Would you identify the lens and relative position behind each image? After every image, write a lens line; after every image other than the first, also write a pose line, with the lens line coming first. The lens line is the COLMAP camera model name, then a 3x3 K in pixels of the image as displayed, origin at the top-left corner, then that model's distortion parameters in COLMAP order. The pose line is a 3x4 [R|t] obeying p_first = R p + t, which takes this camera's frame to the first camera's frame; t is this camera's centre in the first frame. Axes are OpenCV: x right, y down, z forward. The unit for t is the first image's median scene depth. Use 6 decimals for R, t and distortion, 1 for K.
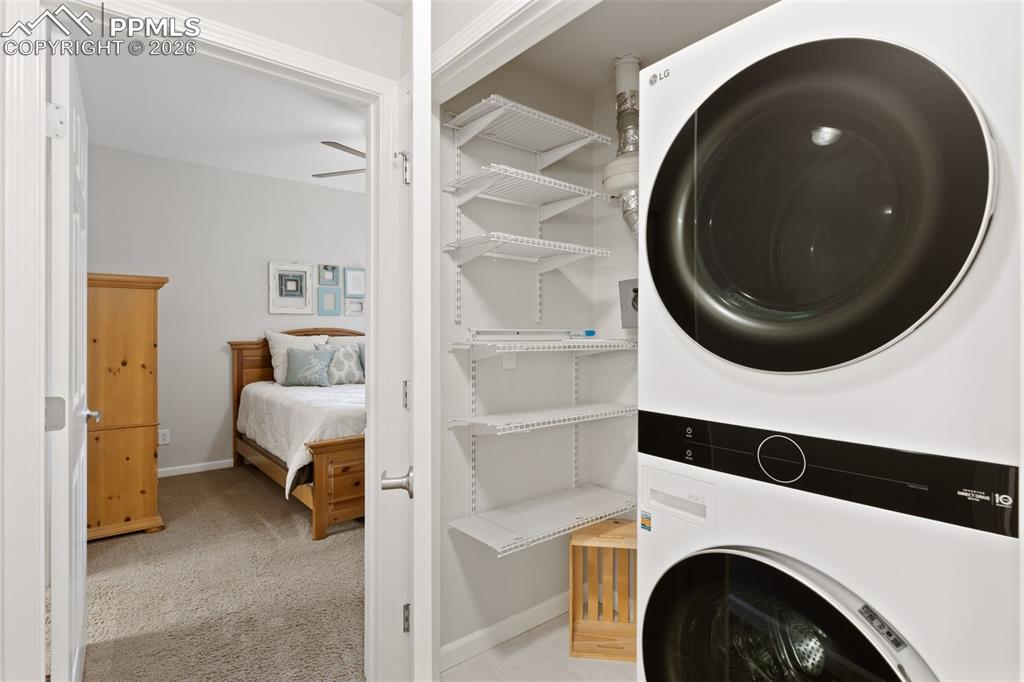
lens RADIAL K [[522.7, 0, 512.0], [0, 522.7, 341.0], [0, 0, 1]] dist [0.000486, 0.000194]
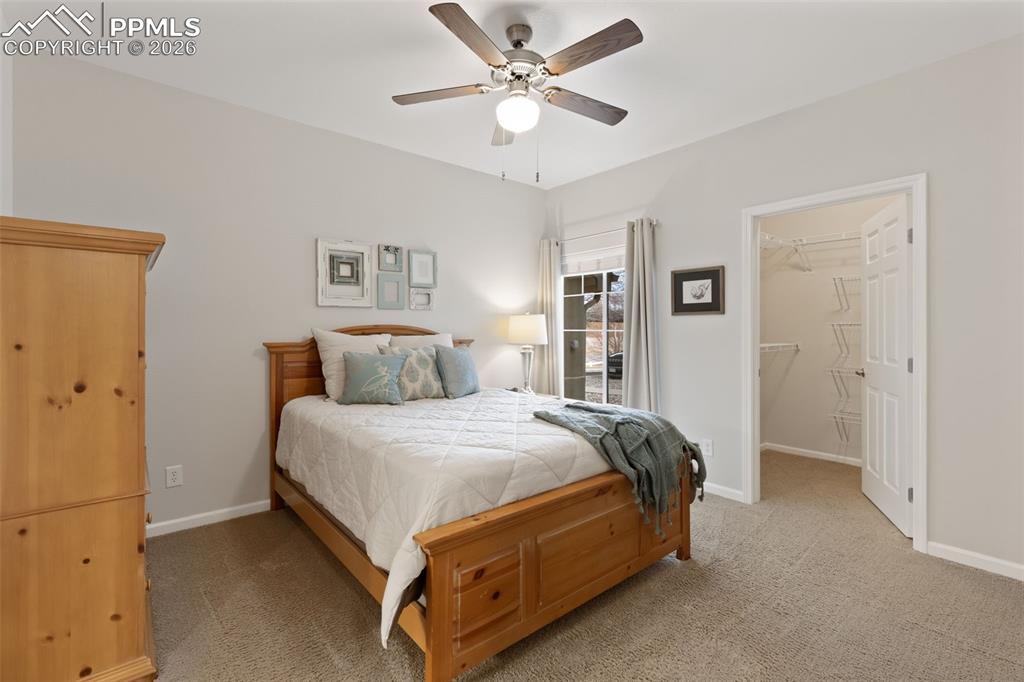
lens RADIAL K [[457.9, 0, 511.8], [0, 457.9, 336.3], [0, 0, 1]] dist [0.003170, 0.000158]
pose [[0.999931, 0.000706, 0.011691, -0.194488], [-0.000675, 0.999996, -0.002660, -0.006640], [-0.011693, 0.002652, 0.999928, 0.338404]]
